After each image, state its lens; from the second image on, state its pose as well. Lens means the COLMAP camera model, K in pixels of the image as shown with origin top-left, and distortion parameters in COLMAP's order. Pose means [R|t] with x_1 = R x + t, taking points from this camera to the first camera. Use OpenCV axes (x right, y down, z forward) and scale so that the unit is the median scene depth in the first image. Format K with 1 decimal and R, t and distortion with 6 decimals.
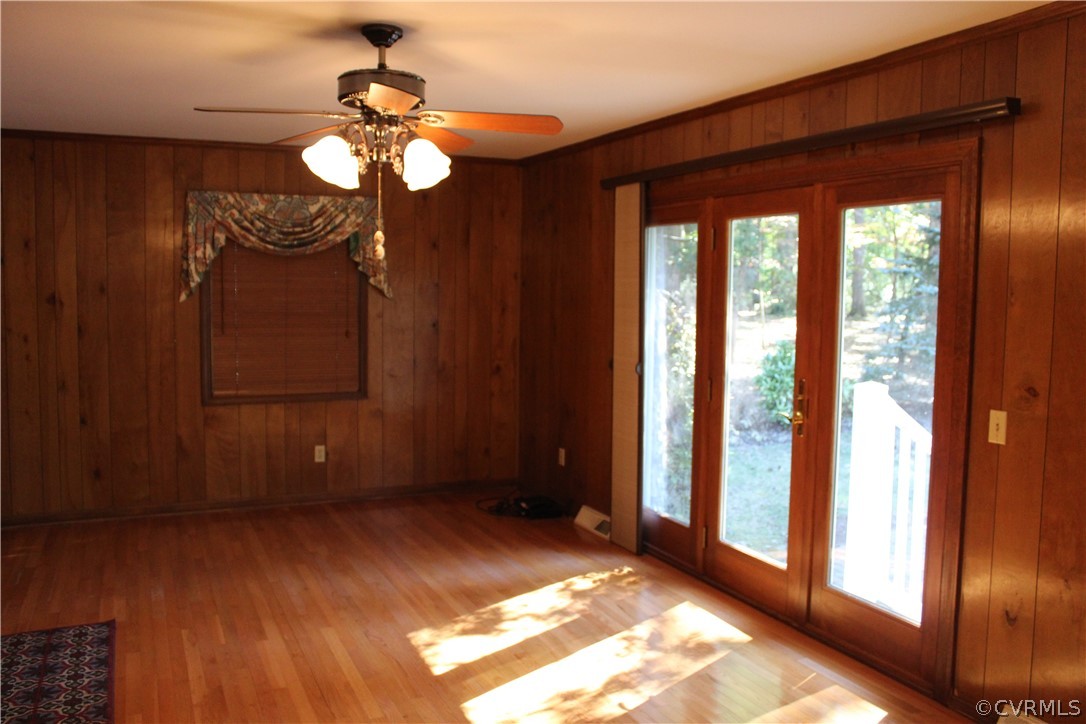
lens RADIAL K [[916.4, 0, 563.1], [0, 916.4, 356.5], [0, 0, 1]] dist [-0.169596, 0.134659]
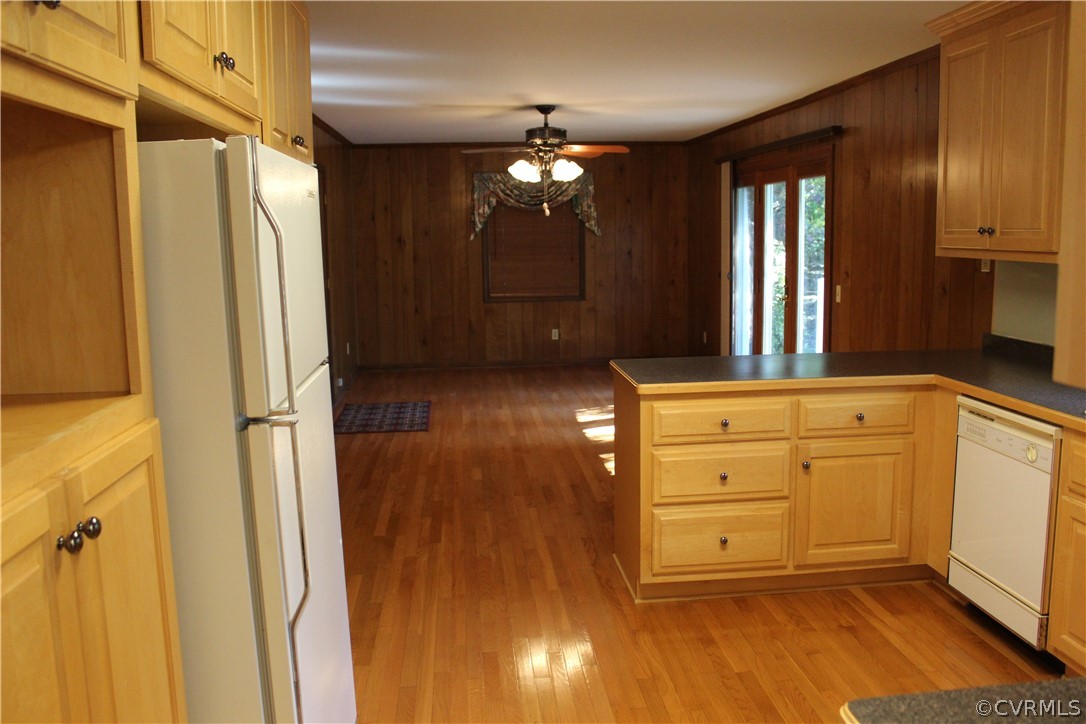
lens RADIAL K [[916.4, 0, 548.8], [0, 916.4, 360.7], [0, 0, 1]] dist [-0.169596, 0.134659]
pose [[0.938603, 0.023323, -0.344209, 0.299322], [0.000253, 0.997665, 0.068290, 0.046827], [0.344999, -0.064184, 0.936406, -0.559957]]
